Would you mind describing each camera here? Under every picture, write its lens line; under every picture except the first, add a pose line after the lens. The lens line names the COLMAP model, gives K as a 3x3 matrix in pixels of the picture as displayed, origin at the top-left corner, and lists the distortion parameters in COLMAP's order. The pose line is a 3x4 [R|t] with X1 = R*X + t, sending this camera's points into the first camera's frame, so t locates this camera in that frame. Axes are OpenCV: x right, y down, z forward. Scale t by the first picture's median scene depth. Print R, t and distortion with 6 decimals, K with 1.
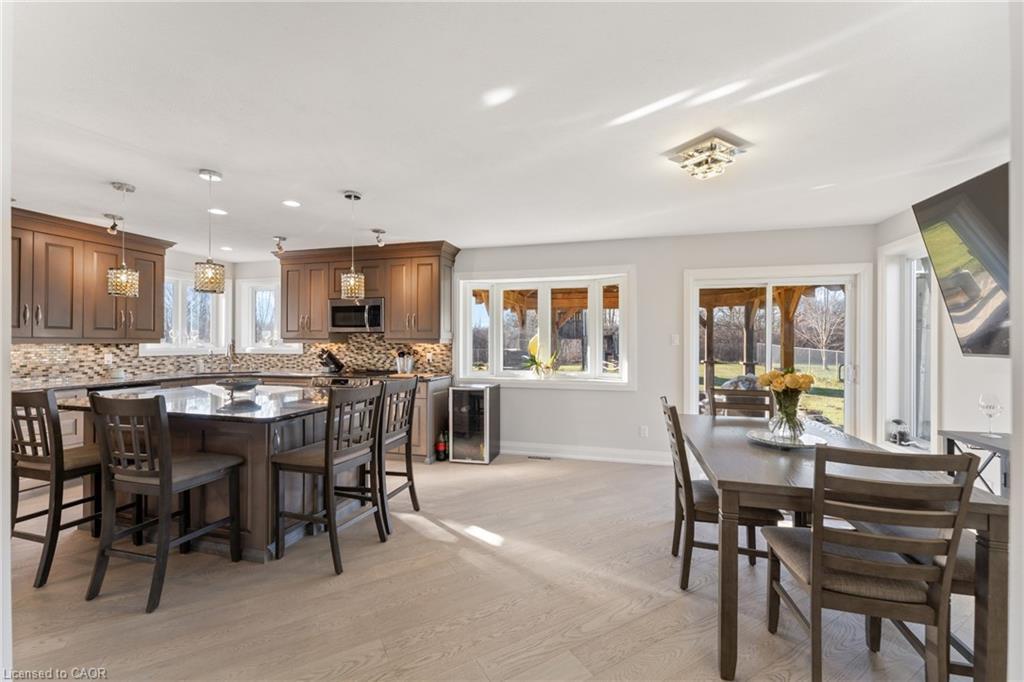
lens RADIAL K [[417.4, 0, 508.4], [0, 417.4, 341.3], [0, 0, 1]] dist [0.000794, -0.000008]
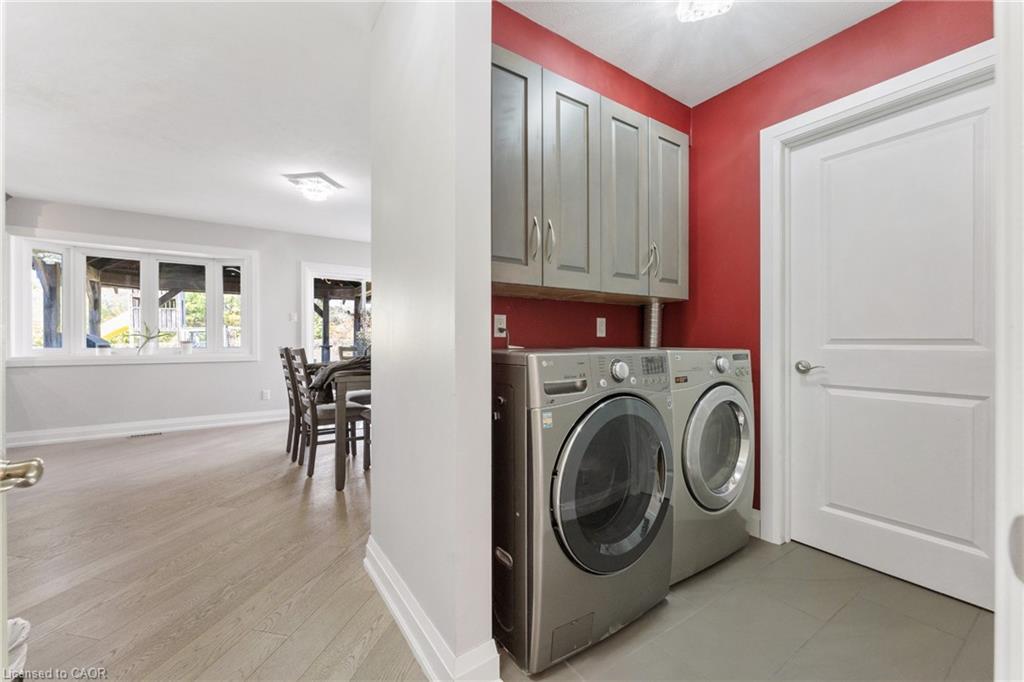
lens RADIAL K [[417.4, 0, 509.4], [0, 417.4, 343.5], [0, 0, 1]] dist [0.000794, -0.000008]
pose [[0.655613, -0.006949, 0.755065, -0.097737], [-0.000076, 0.999957, 0.009269, 0.053788], [-0.755097, -0.006135, 0.655585, -0.246091]]
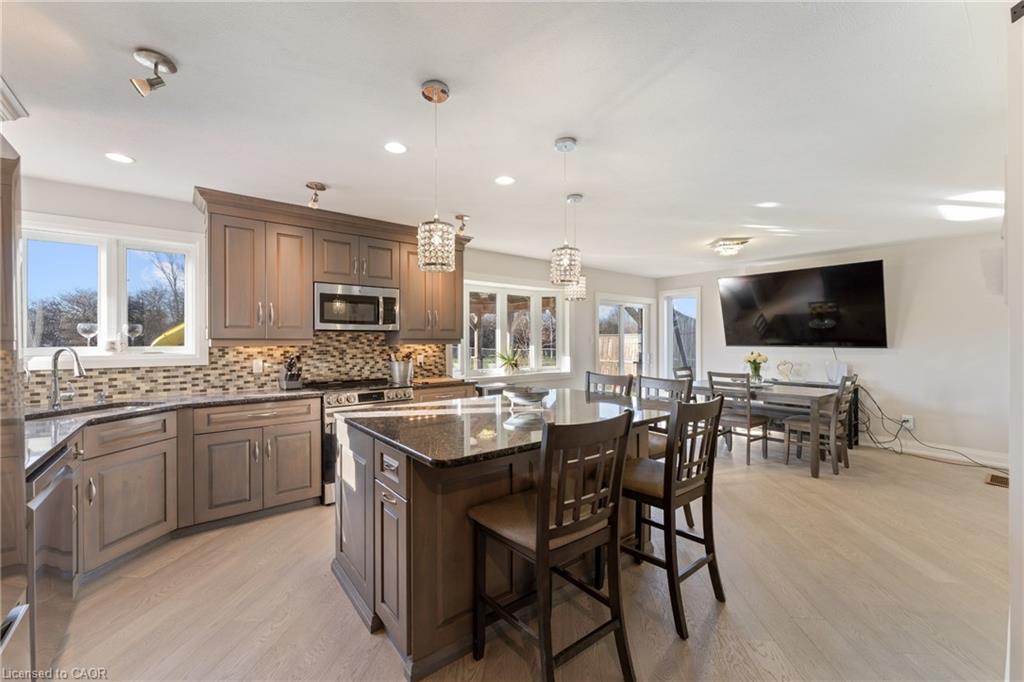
lens RADIAL K [[417.4, 0, 531.1], [0, 417.4, 343.5], [0, 0, 1]] dist [0.000794, -0.000008]
pose [[0.565450, -0.007903, 0.824745, -0.788965], [0.000477, 0.999957, 0.009254, -0.004812], [-0.824783, -0.004839, 0.565429, 0.315284]]
